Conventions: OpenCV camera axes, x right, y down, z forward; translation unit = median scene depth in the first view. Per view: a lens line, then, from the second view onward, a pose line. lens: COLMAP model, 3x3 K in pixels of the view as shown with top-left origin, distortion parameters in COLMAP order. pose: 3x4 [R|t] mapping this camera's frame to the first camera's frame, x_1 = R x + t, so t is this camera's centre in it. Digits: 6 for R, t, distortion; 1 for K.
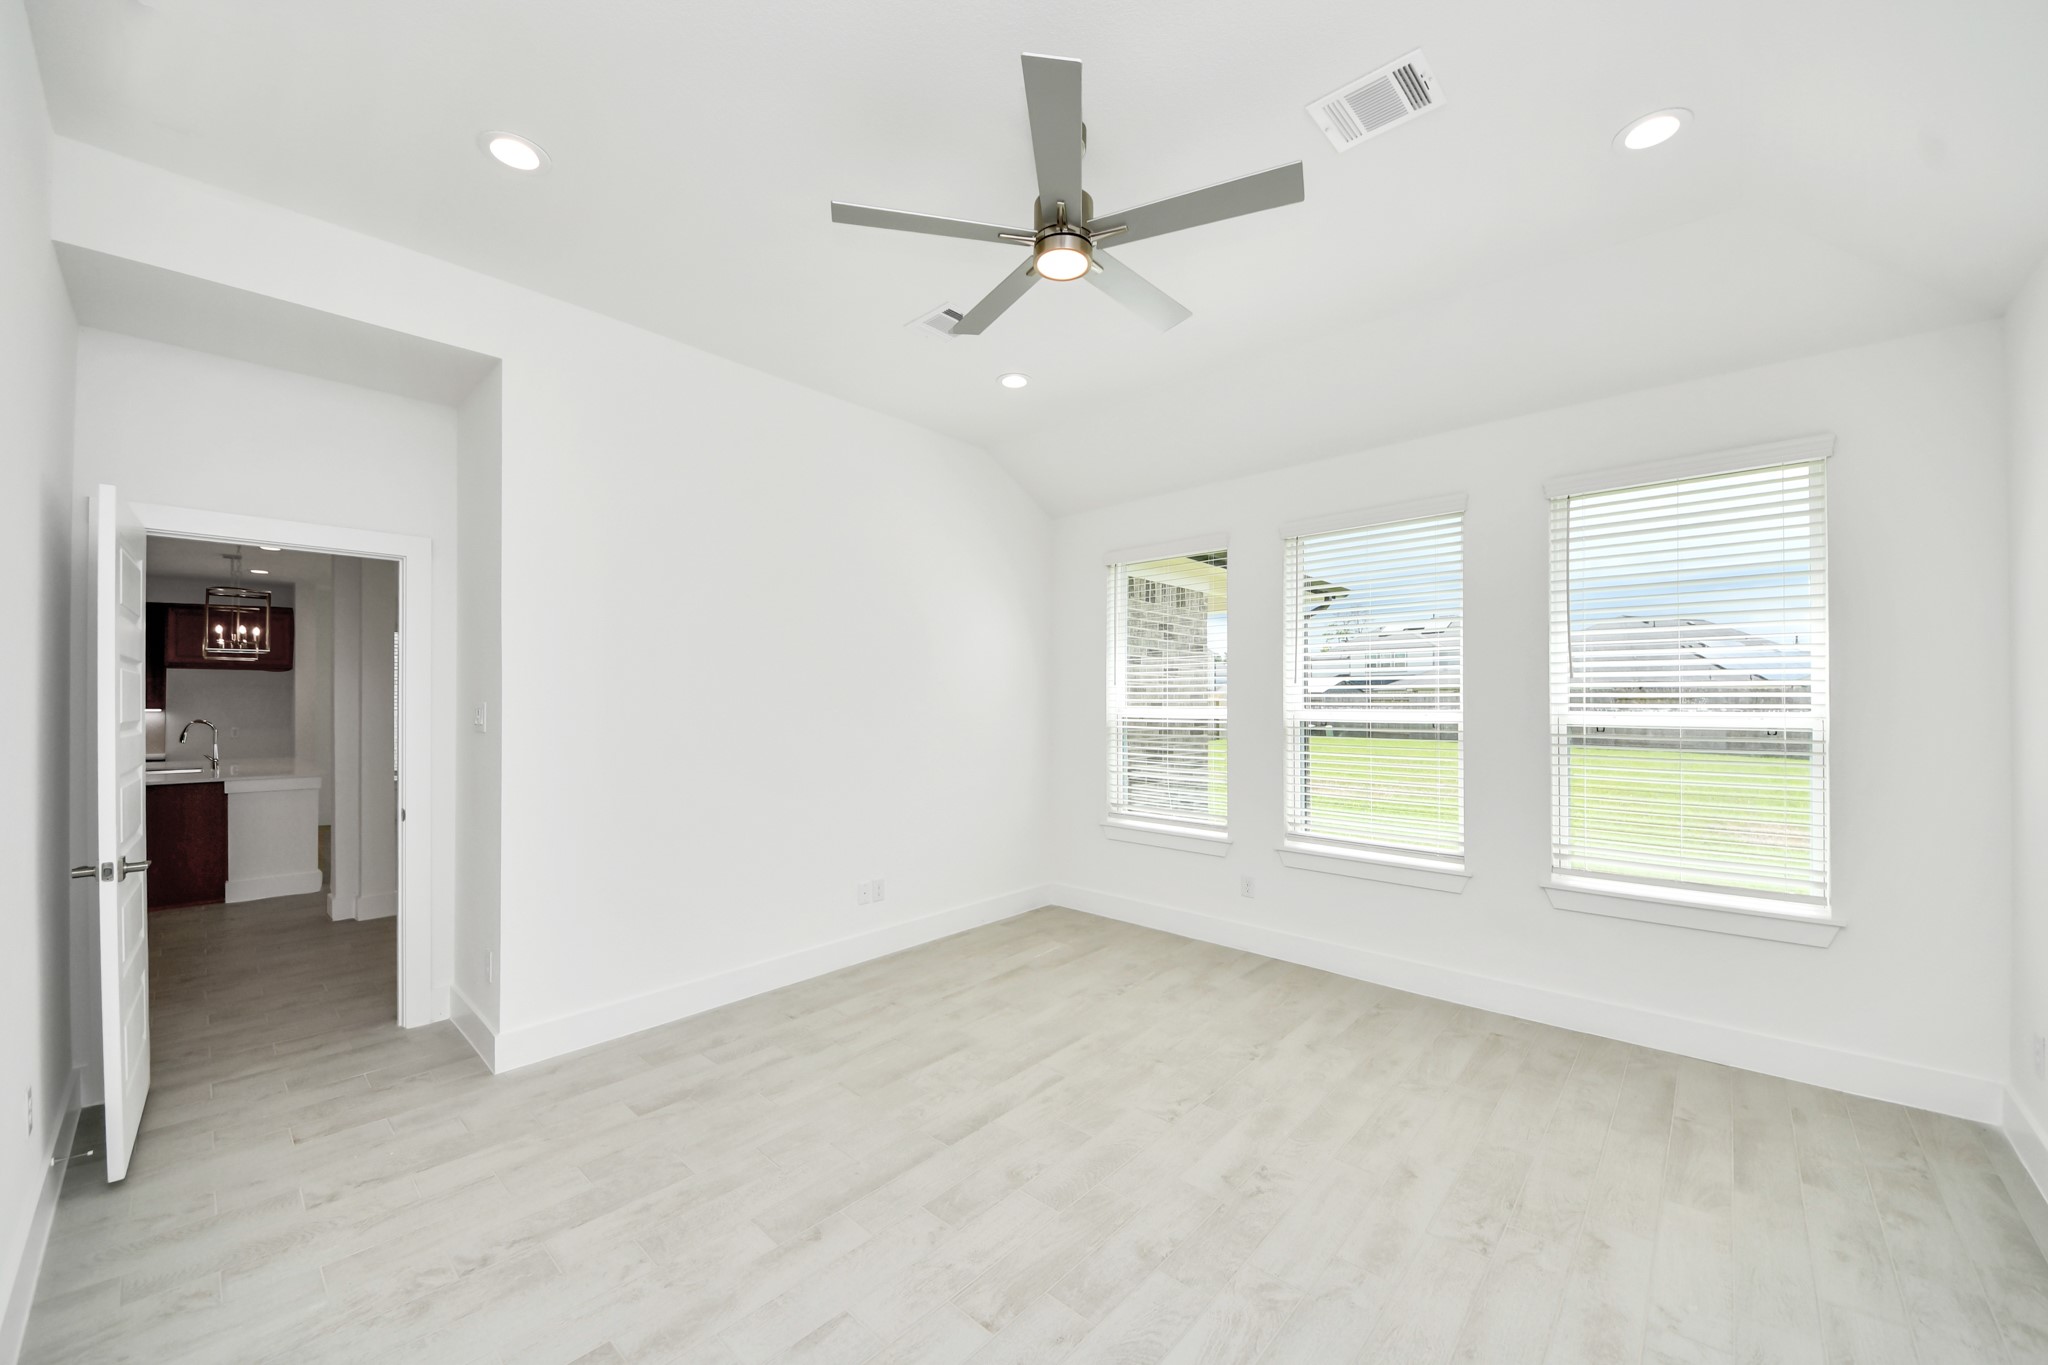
lens RADIAL K [[745.7, 0, 1030.7], [0, 745.7, 692.2], [0, 0, 1]] dist [0.006177, -0.002175]
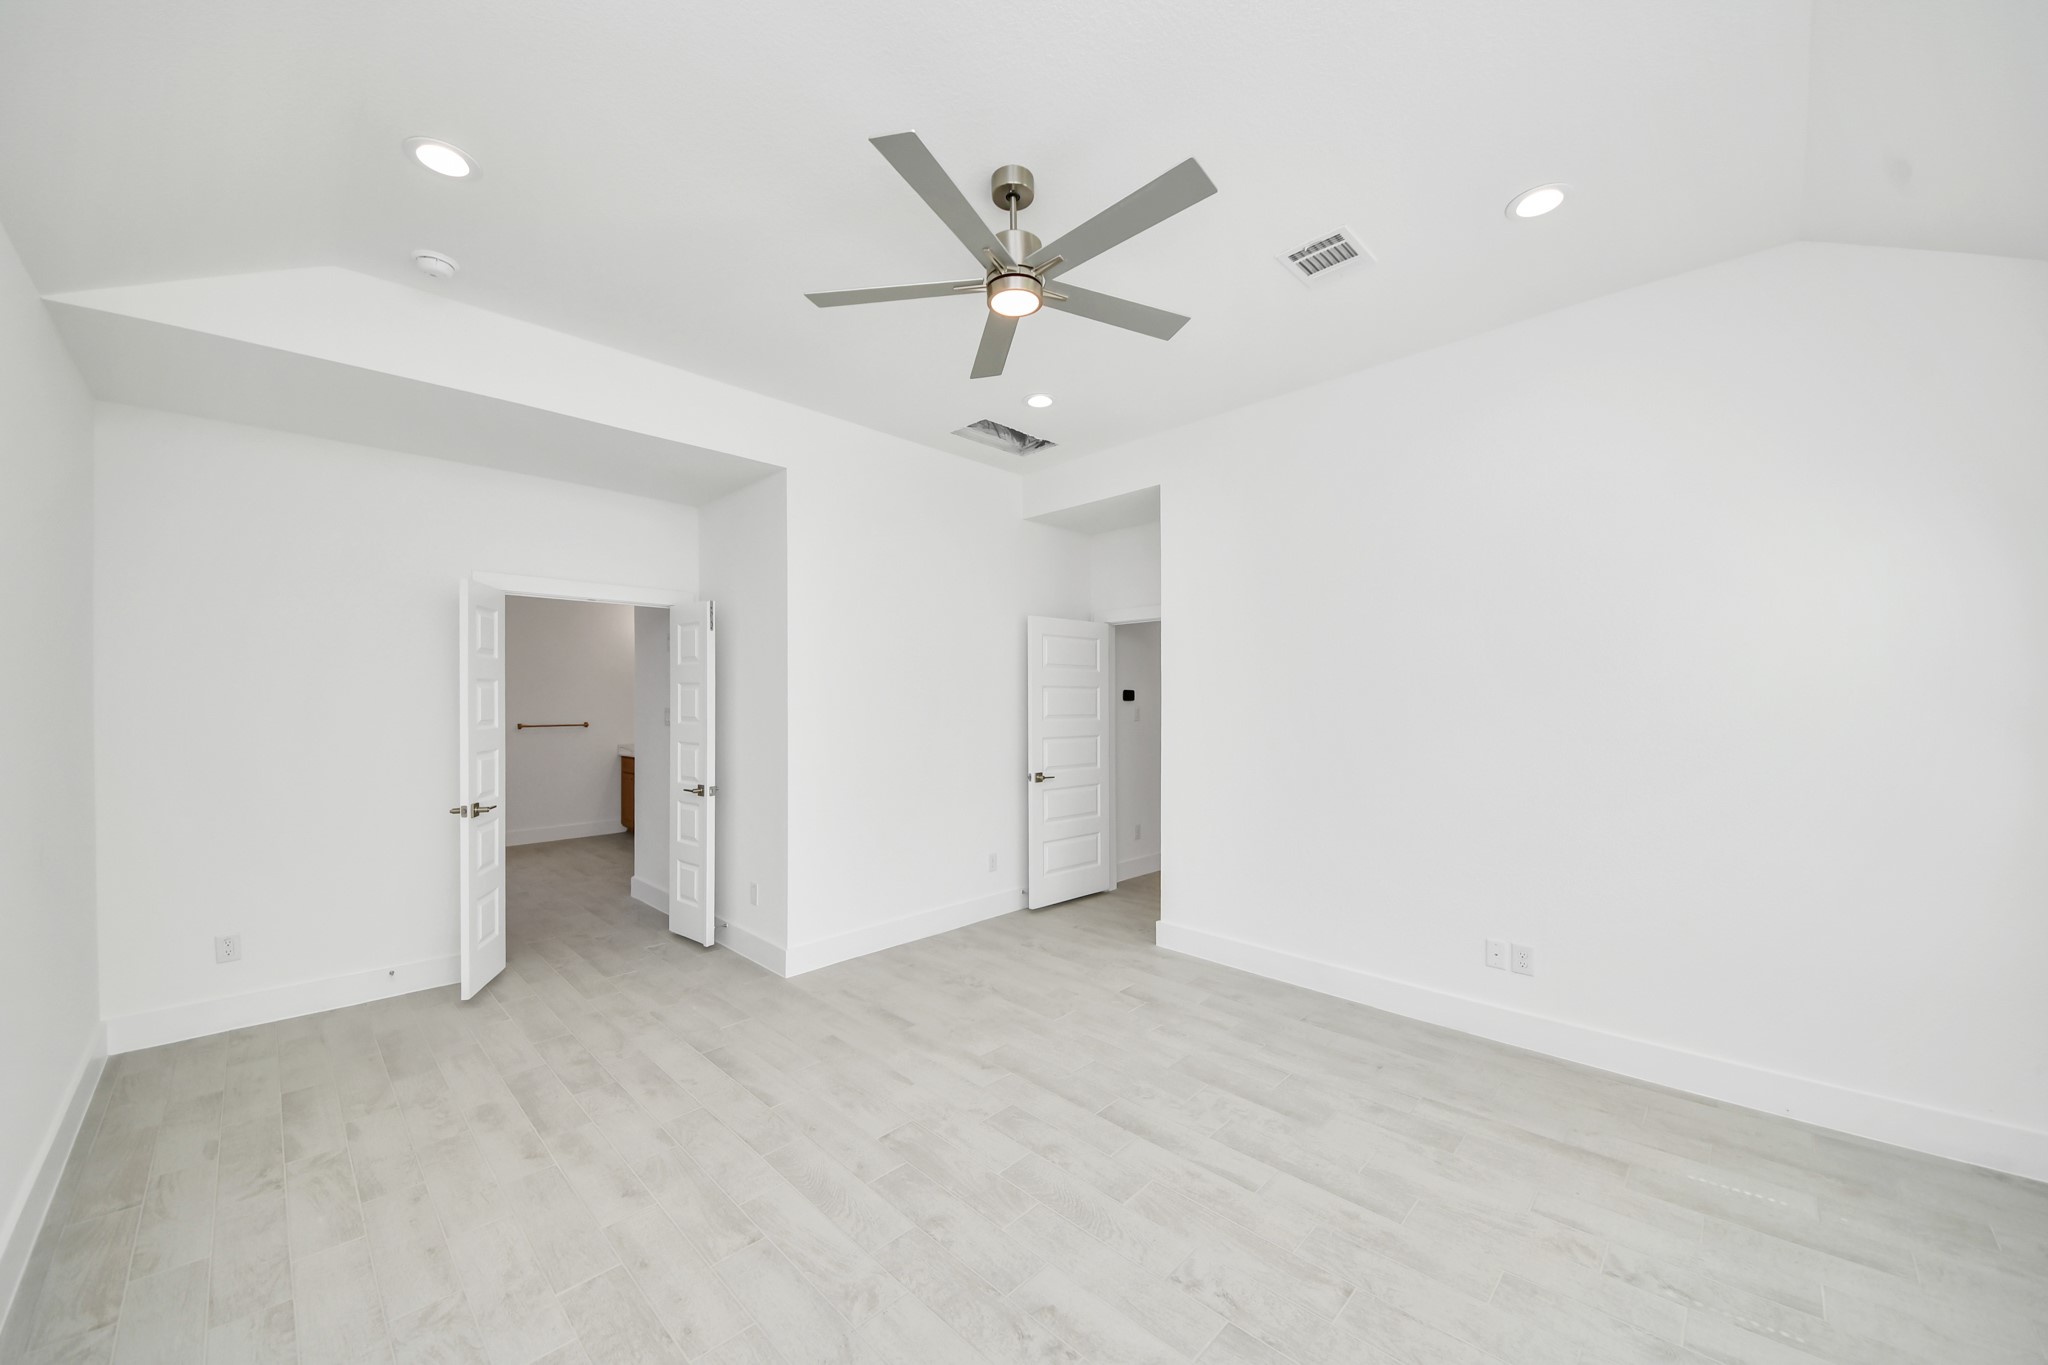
lens RADIAL K [[745.7, 0, 1027.6], [0, 745.7, 688.1], [0, 0, 1]] dist [0.006177, -0.002175]
pose [[-0.011042, -0.007945, -0.999907, 0.886456], [0.005190, 0.999955, -0.008002, -0.004113], [0.999926, -0.005278, -0.011000, 0.825247]]
